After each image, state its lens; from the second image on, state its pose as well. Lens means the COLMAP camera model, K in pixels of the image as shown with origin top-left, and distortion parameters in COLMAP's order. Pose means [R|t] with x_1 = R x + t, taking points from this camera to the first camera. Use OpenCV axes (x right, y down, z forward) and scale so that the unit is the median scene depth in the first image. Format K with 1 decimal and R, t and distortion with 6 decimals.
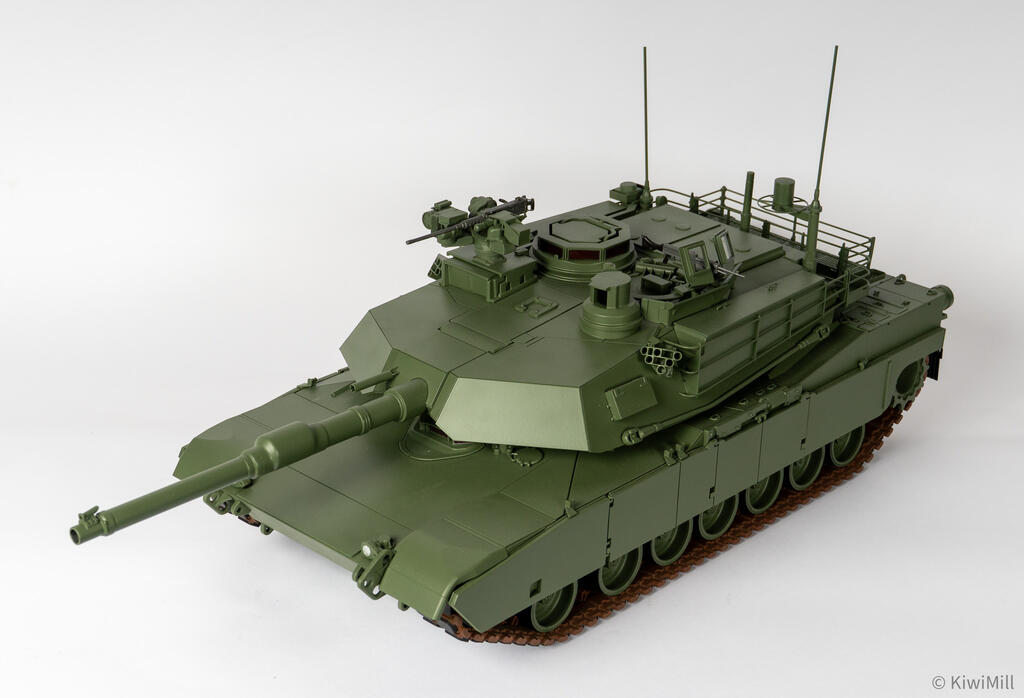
lens RADIAL K [[2063.9, 0, 525.4], [0, 2063.9, 349.5], [0, 0, 1]] dist [0.002107, 0.026461]
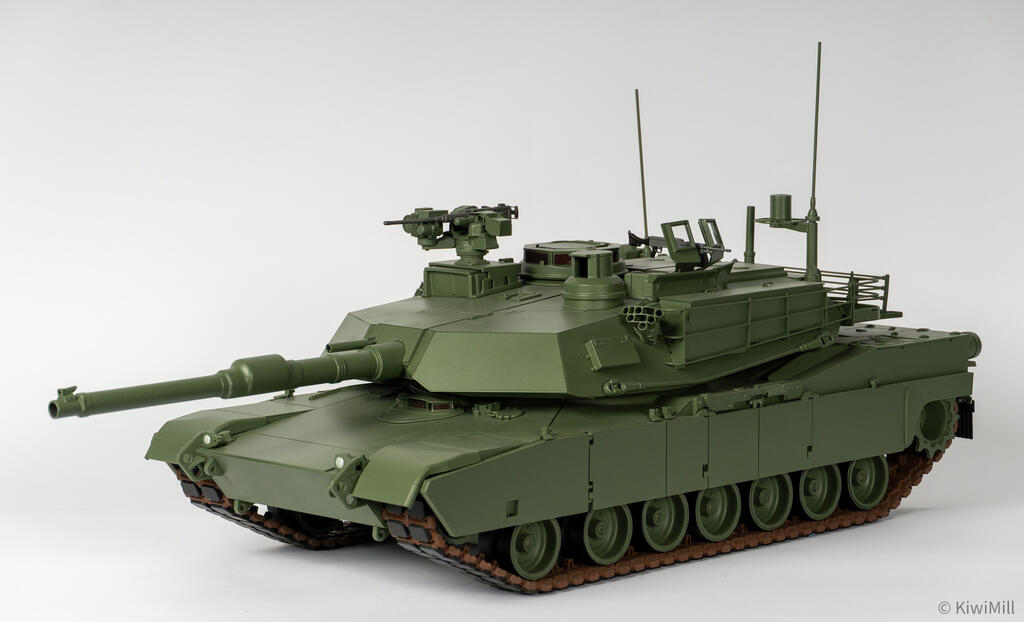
lens RADIAL K [[3262.5, 0, 512.0], [0, 3262.5, 311.0], [0, 0, 1]] dist [-0.015857, -0.362882]
pose [[0.998682, -0.030077, -0.041582, 0.066748], [0.015867, 0.951518, -0.307183, 0.465700], [0.048805, 0.306119, 0.950741, -0.465292]]
